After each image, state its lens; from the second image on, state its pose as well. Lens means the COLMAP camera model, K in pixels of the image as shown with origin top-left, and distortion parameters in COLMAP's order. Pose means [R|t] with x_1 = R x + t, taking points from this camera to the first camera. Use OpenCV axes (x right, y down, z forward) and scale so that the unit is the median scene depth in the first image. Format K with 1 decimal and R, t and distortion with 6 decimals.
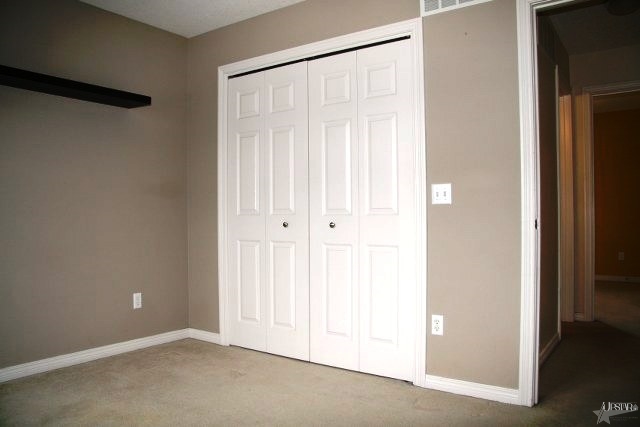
lens RADIAL K [[491.9, 0, 320.0], [0, 491.9, 213.5], [0, 0, 1]] dist [-0.183036, 0.139864]
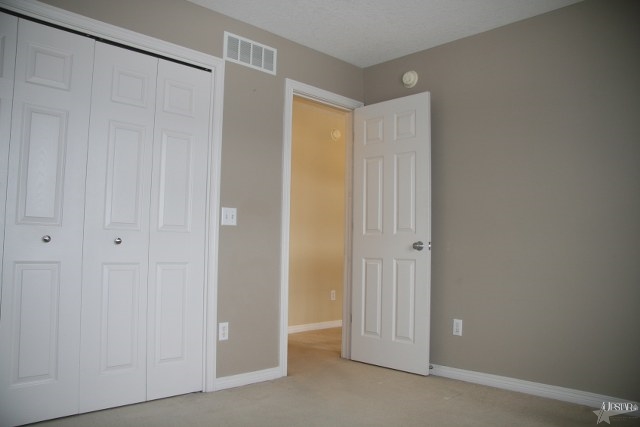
lens RADIAL K [[491.9, 0, 320.0], [0, 491.9, 213.5], [0, 0, 1]] dist [-0.183036, 0.139864]
pose [[0.179750, 0.082041, 0.980285, -0.772652], [-0.015932, 0.996628, -0.080487, 0.039138], [-0.983583, -0.001151, 0.180451, 0.519884]]
